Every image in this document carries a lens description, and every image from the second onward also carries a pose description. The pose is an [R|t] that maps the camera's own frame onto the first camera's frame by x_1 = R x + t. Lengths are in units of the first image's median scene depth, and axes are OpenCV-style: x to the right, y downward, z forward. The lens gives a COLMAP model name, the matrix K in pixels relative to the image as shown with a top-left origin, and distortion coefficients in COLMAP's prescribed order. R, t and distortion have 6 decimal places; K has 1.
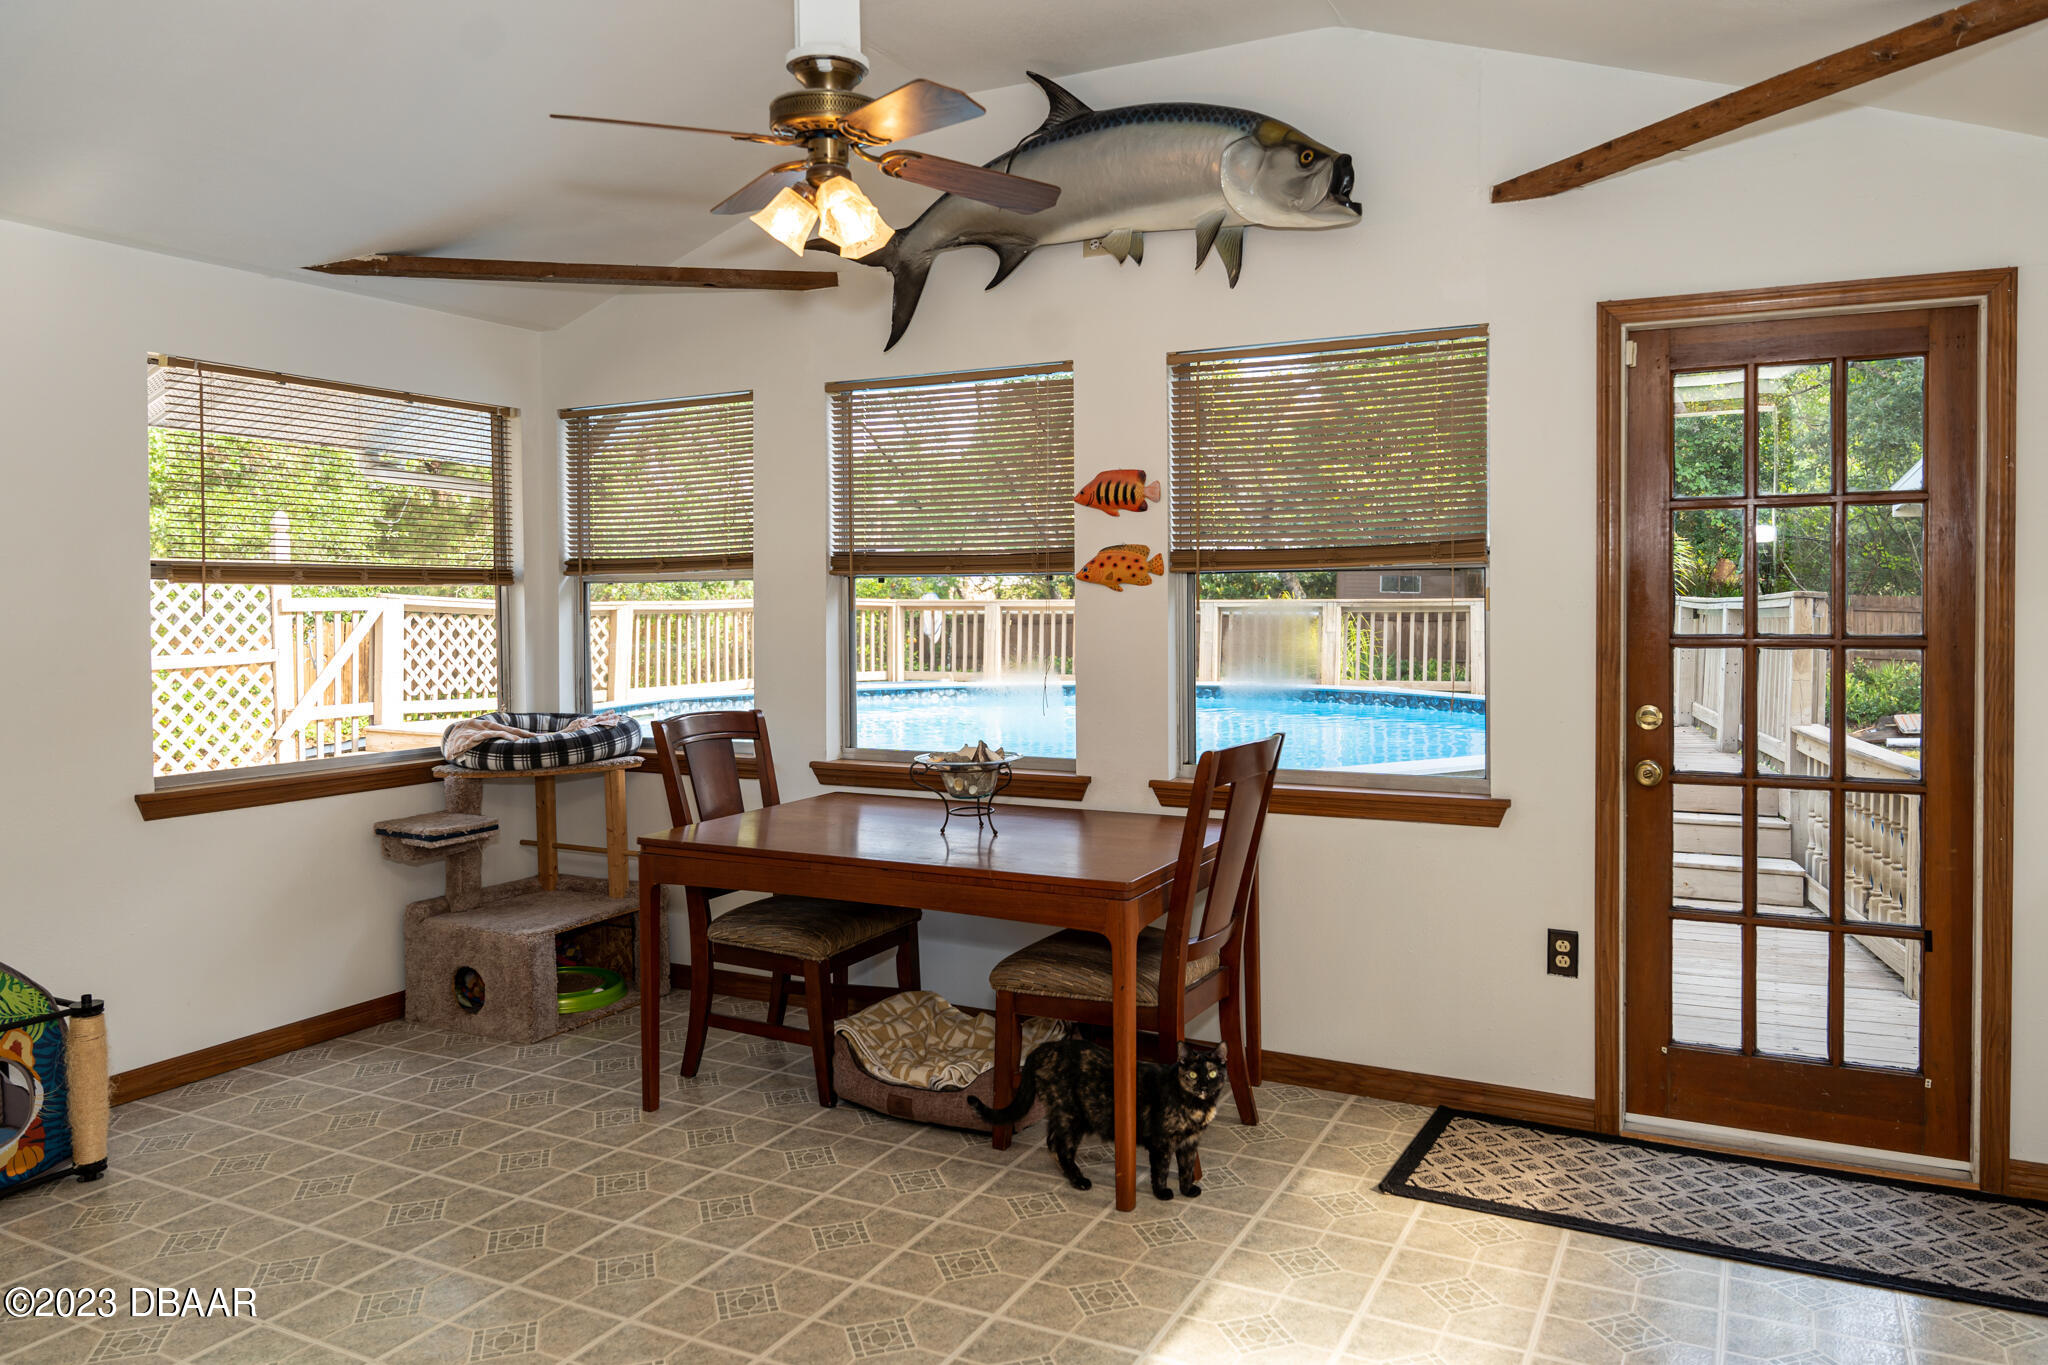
lens RADIAL K [[1447.2, 0, 1024.0], [0, 1447.2, 682.5], [0, 0, 1]] dist [-0.016551, -0.003304]
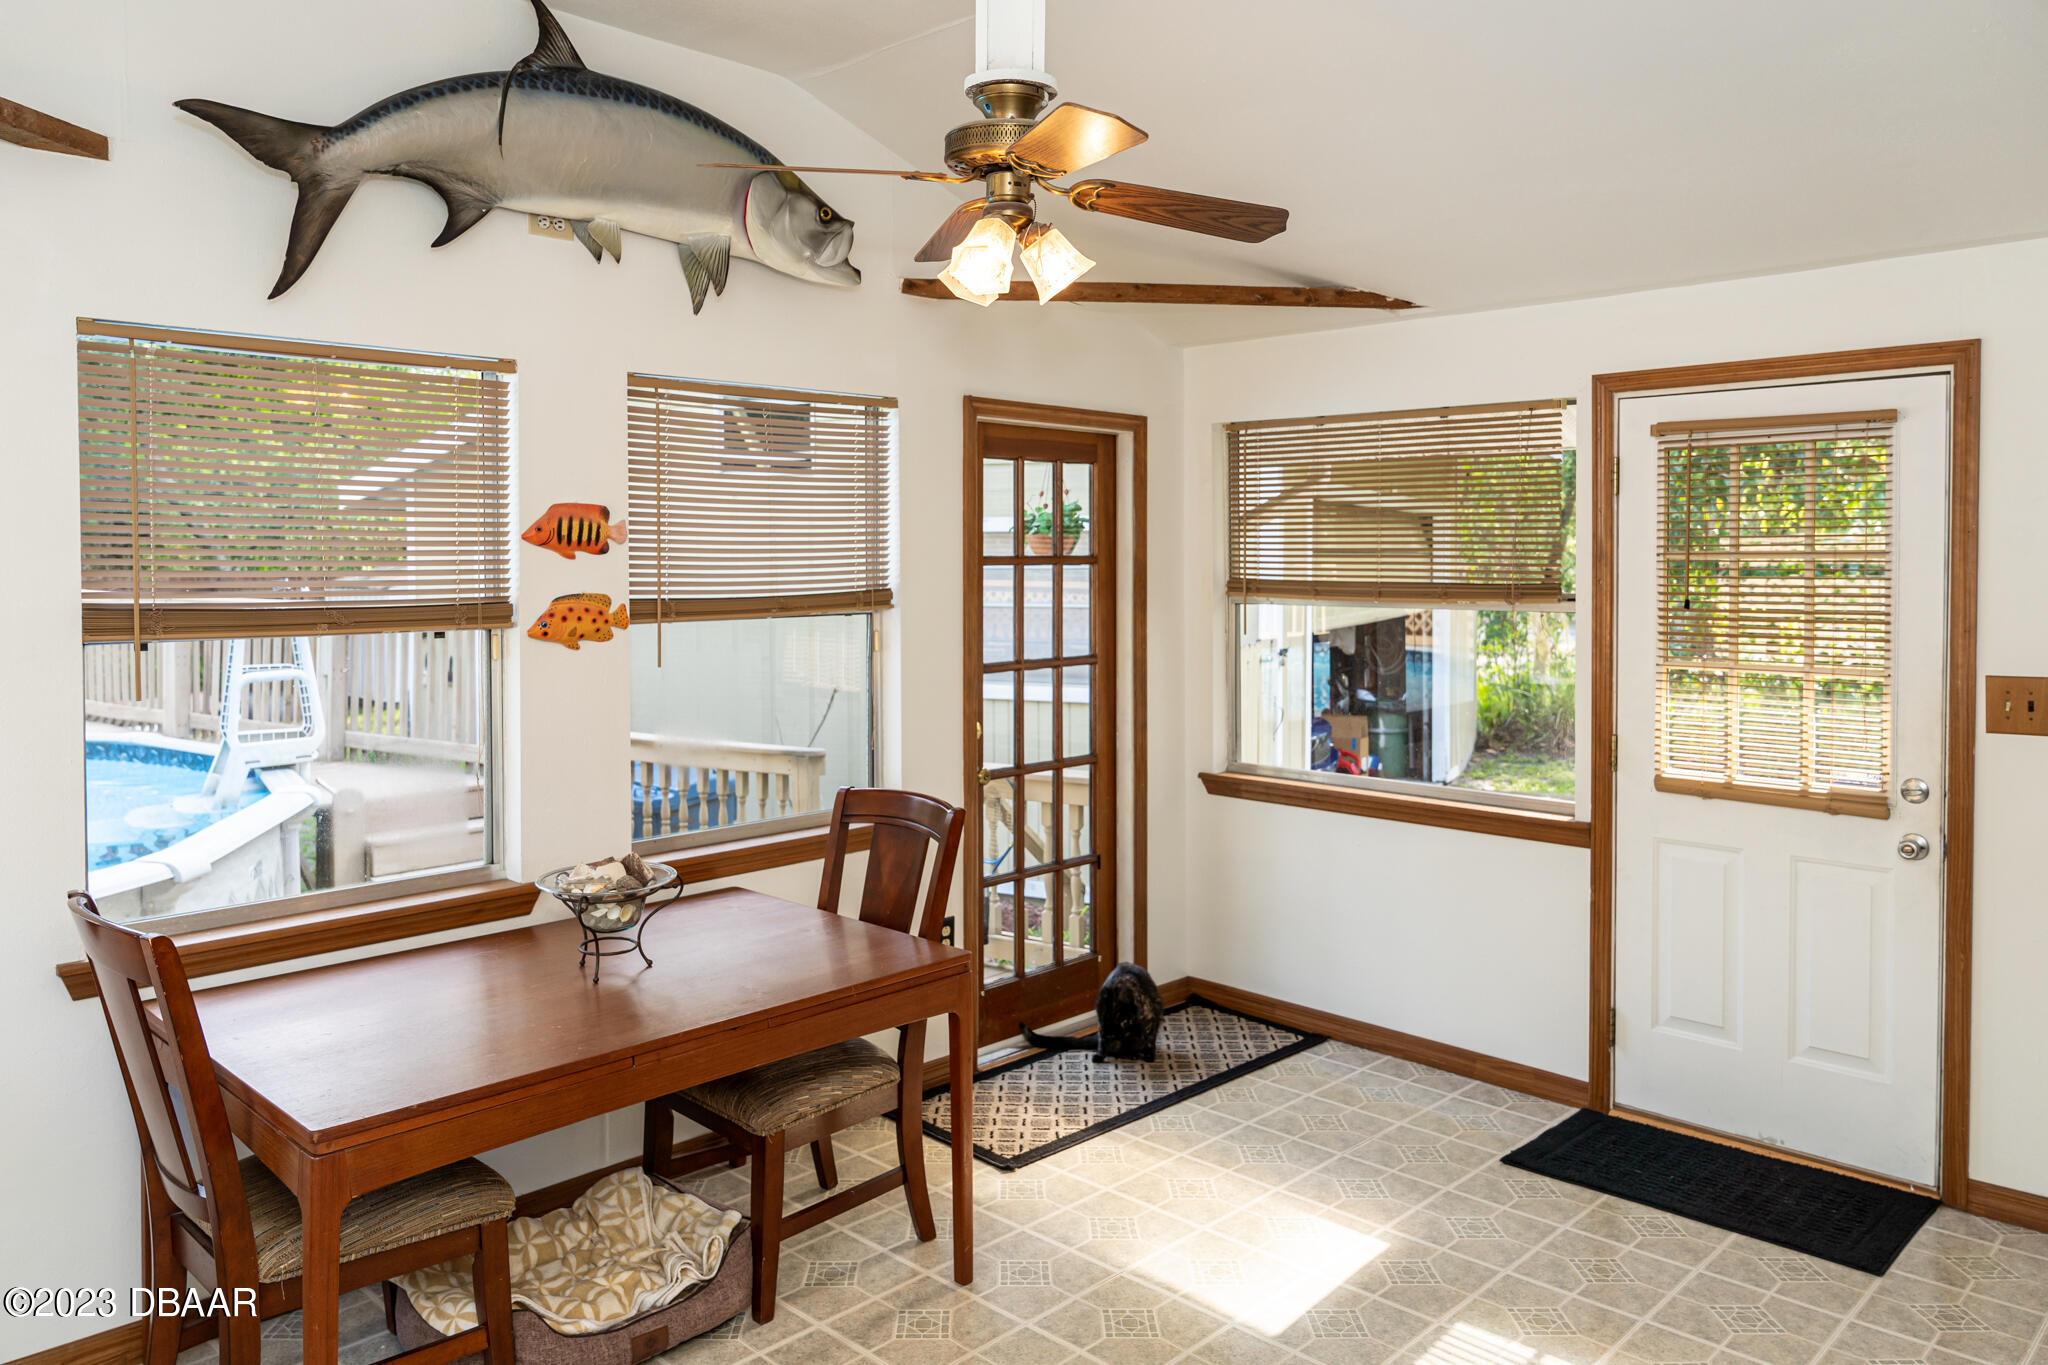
lens RADIAL K [[1447.2, 0, 1024.0], [0, 1447.2, 682.5], [0, 0, 1]] dist [-0.016551, -0.003304]
pose [[0.300025, -0.065642, 0.951670, -0.680279], [0.078113, 0.995970, 0.044071, -0.064017], [-0.950728, 0.061115, 0.303944, 0.533187]]
